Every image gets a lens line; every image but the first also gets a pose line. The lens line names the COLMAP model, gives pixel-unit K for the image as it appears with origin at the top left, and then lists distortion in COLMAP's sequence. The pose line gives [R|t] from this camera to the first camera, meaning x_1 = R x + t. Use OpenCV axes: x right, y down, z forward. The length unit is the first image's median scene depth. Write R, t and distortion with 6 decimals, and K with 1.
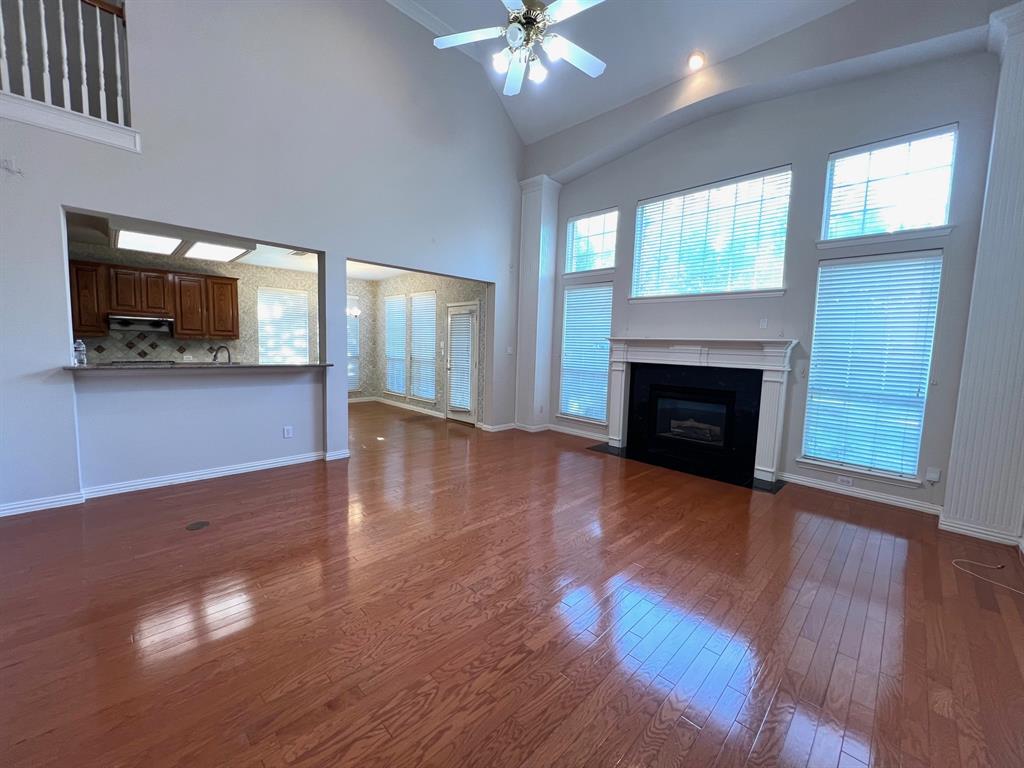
lens RADIAL K [[407.0, 0, 512.1], [0, 407.0, 380.8], [0, 0, 1]] dist [0.000040, 0.000010]
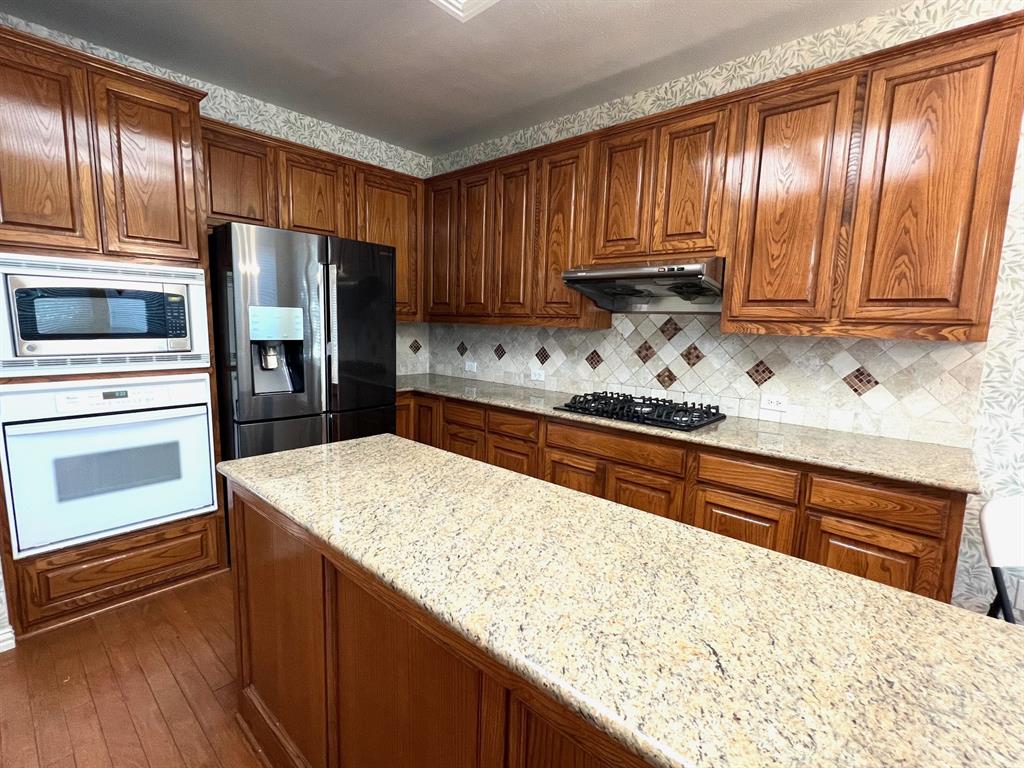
lens RADIAL K [[472.1, 0, 512.0], [0, 472.1, 384.0], [0, 0, 1]] dist [-0.000196, 0.000019]
pose [[0.054172, 0.105039, -0.992992, -0.495057], [-0.113443, 0.988661, 0.098392, -0.085098], [0.992067, 0.107318, 0.065474, 0.830453]]
